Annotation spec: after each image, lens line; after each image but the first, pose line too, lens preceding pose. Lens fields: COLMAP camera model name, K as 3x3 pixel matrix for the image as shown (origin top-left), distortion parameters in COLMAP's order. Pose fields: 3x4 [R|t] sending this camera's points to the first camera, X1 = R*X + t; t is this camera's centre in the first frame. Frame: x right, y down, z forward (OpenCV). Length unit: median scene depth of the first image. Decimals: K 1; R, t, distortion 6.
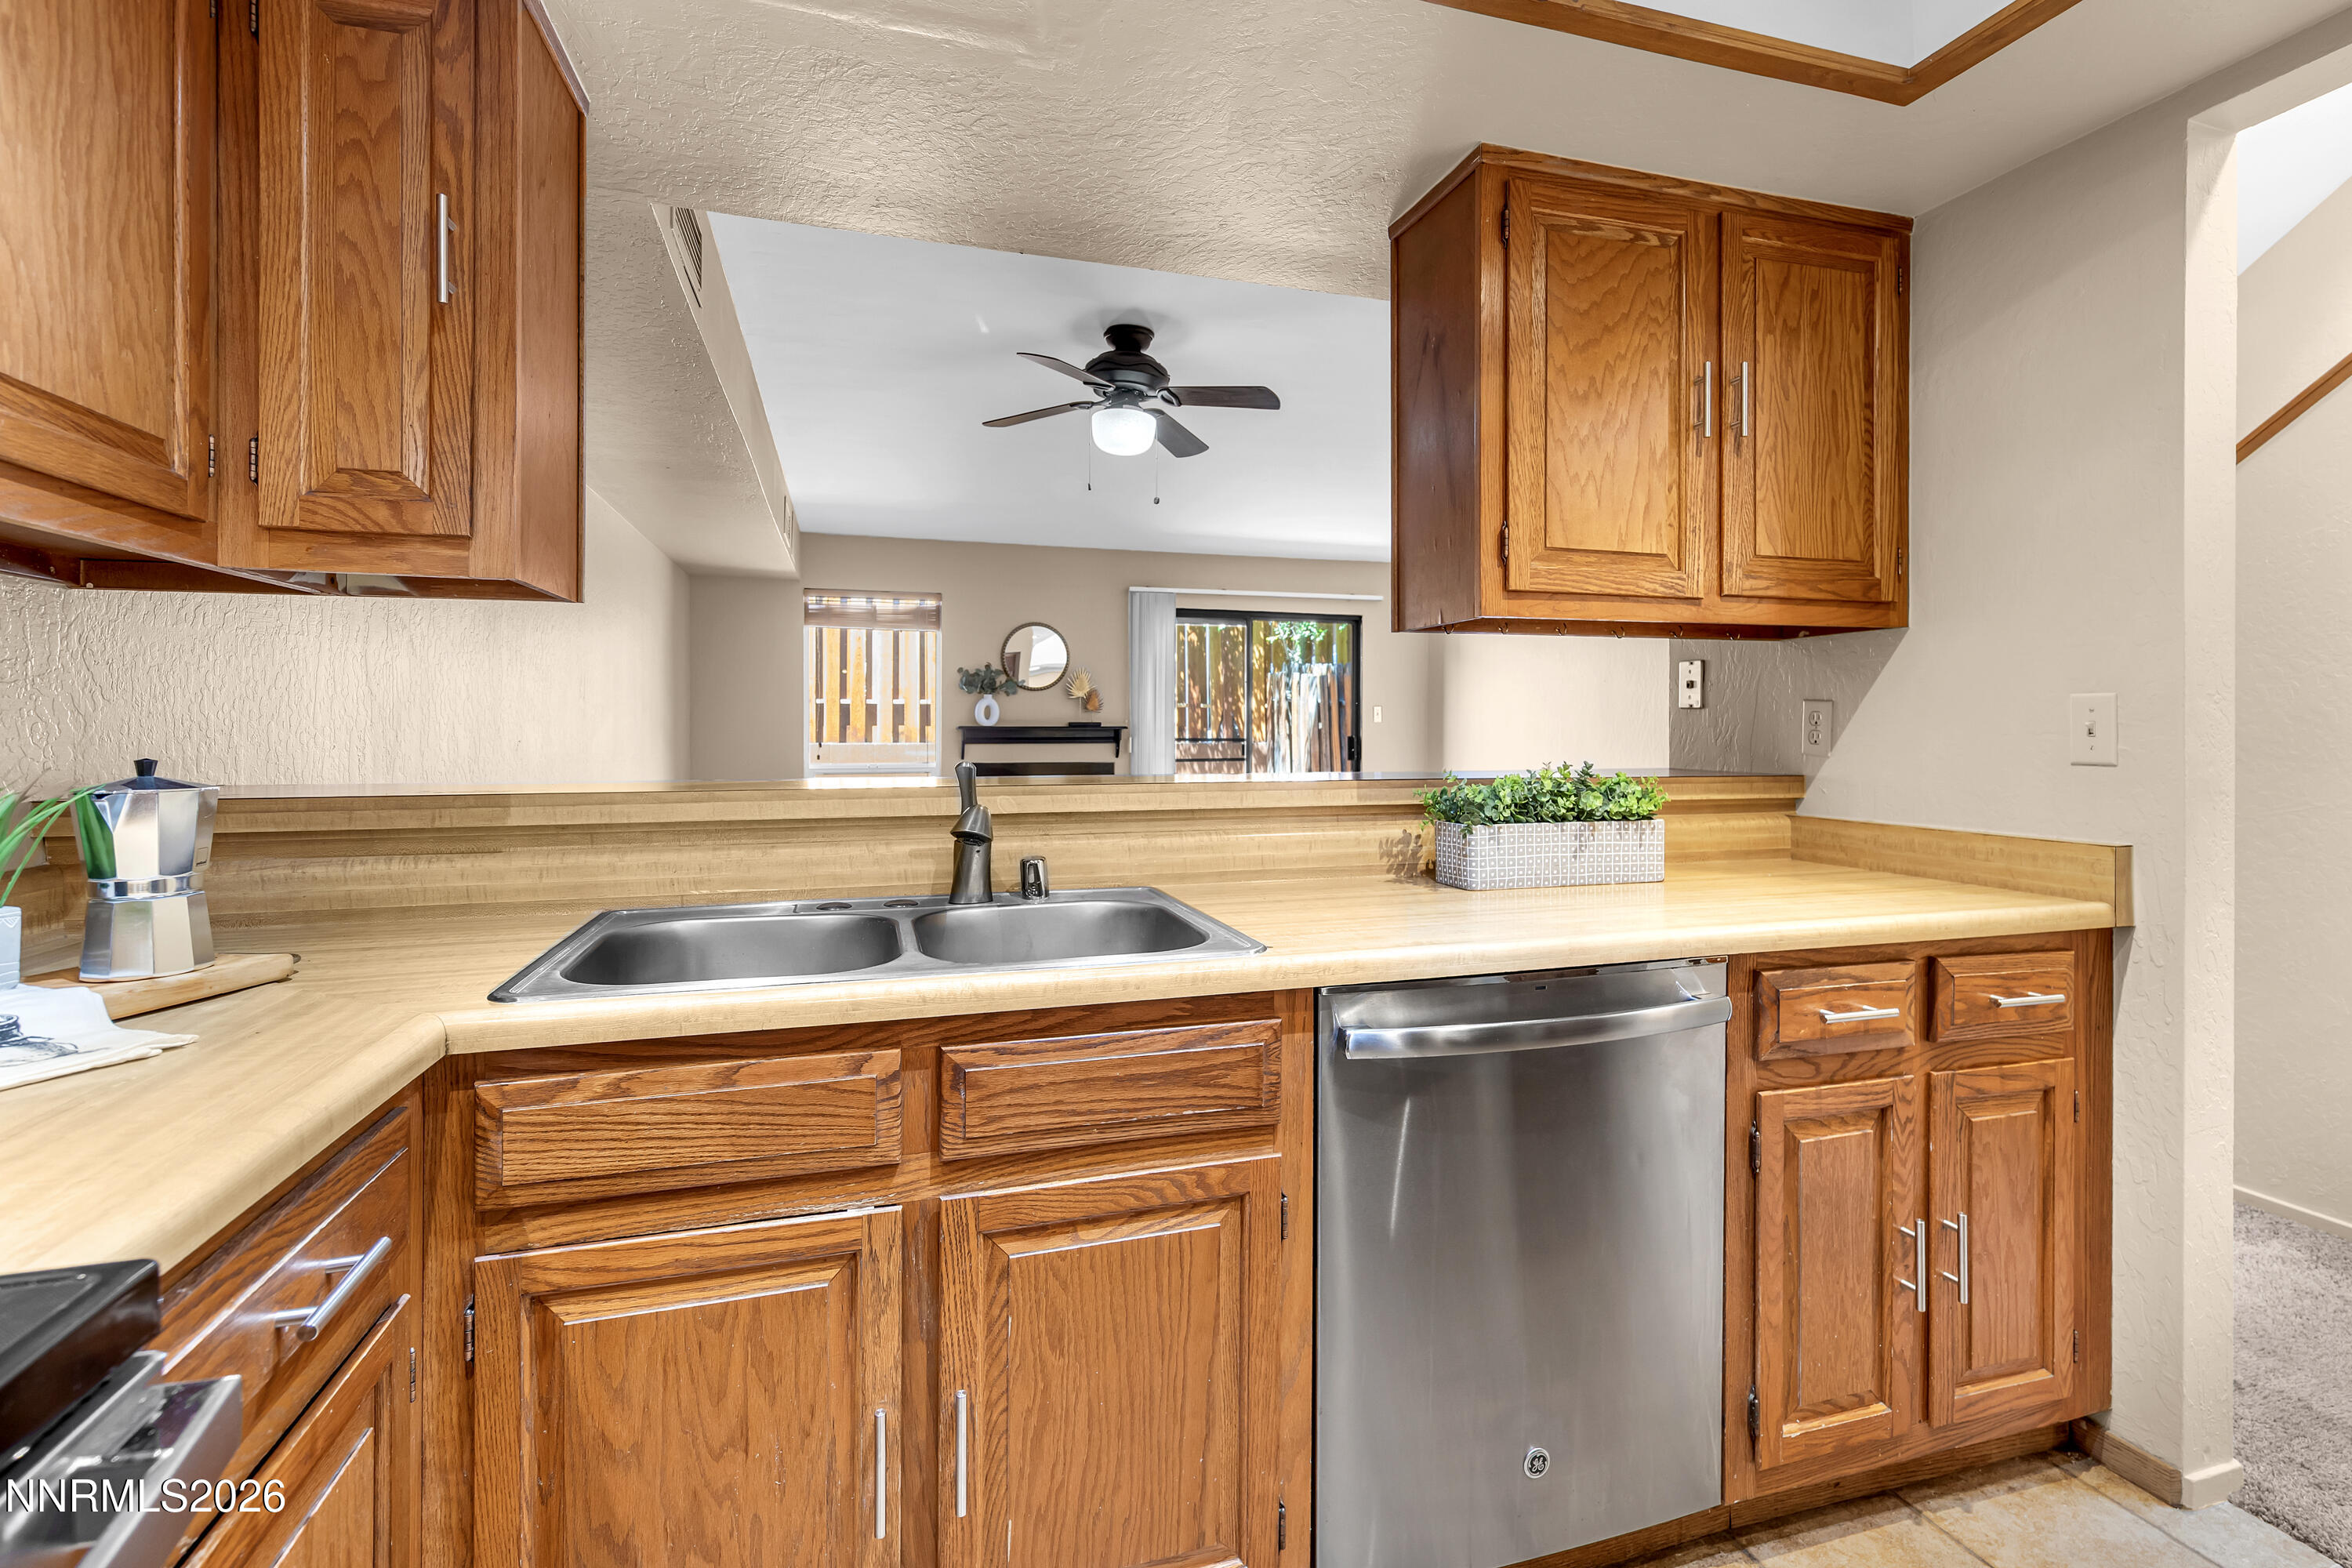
lens RADIAL K [[1096.9, 0, 1209.6], [0, 1096.9, 735.8], [0, 0, 1]] dist [0.001192, 0.000057]
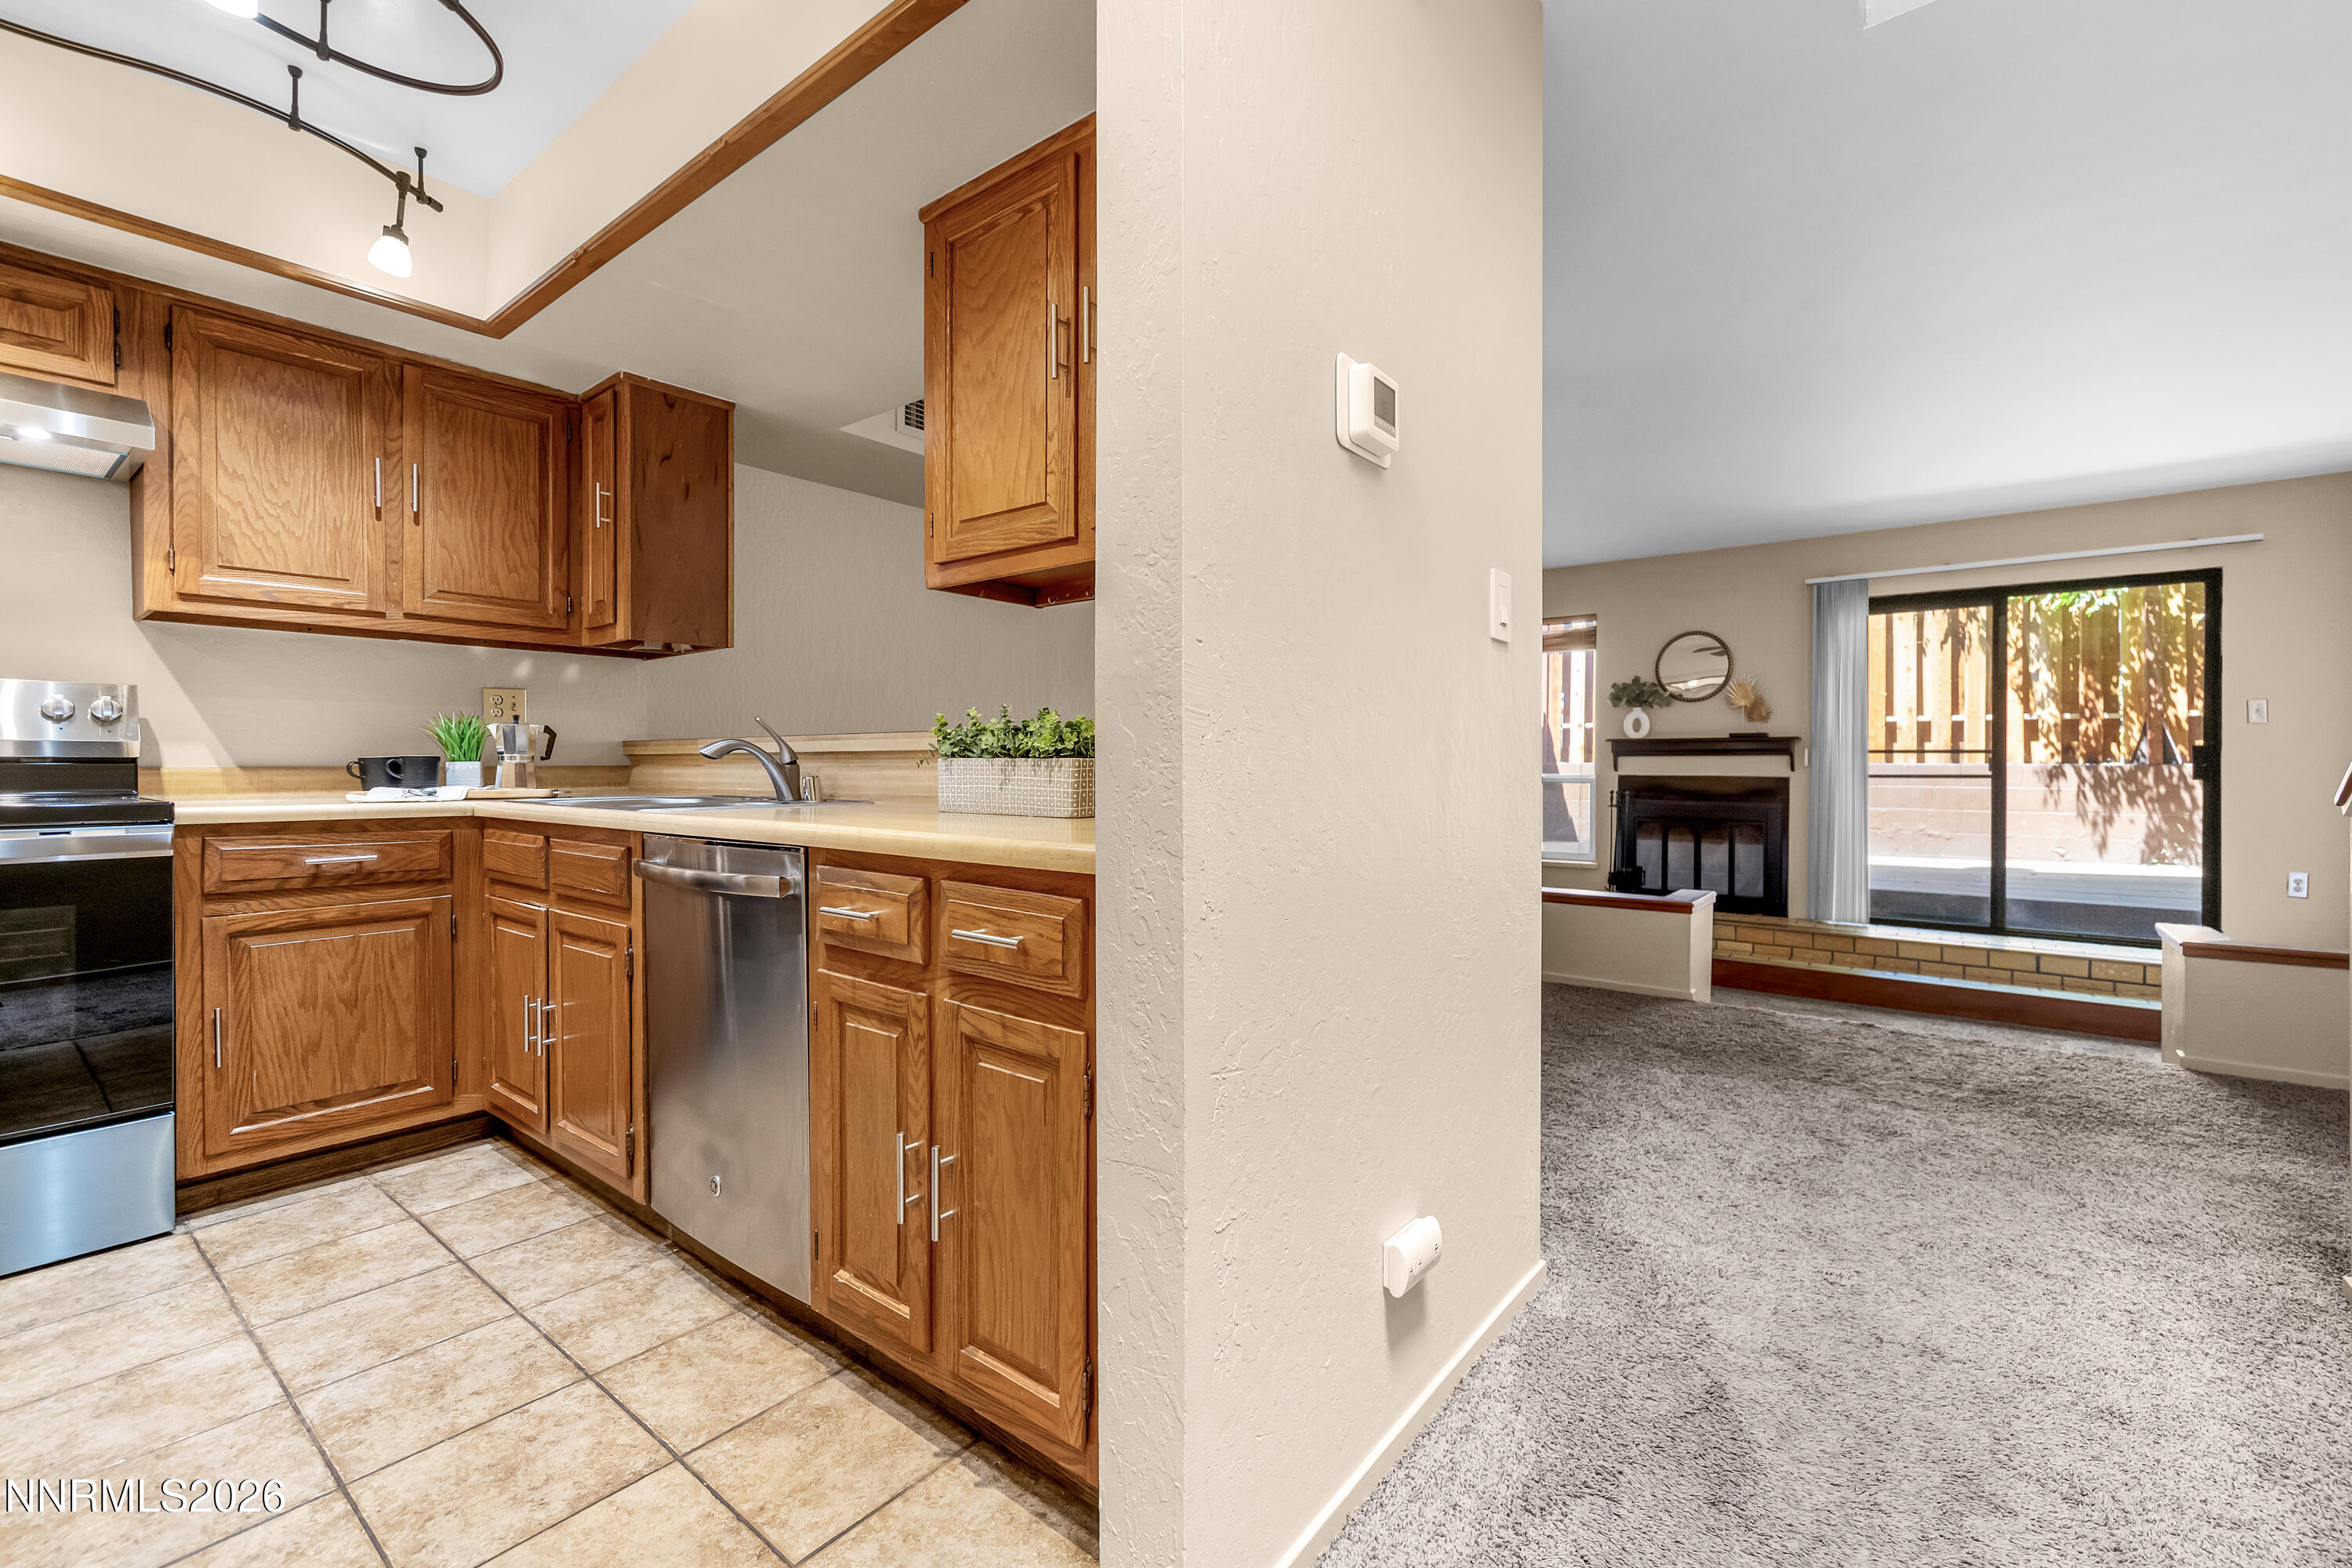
lens RADIAL K [[980.7, 0, 1200.0], [0, 980.7, 773.8], [0, 0, 1]] dist [0.000544, -0.000039]
pose [[0.576293, 0.008878, -0.817195, 0.347538], [-0.006819, 0.999958, 0.006055, 0.023855], [0.817215, 0.002084, 0.576329, 0.159788]]
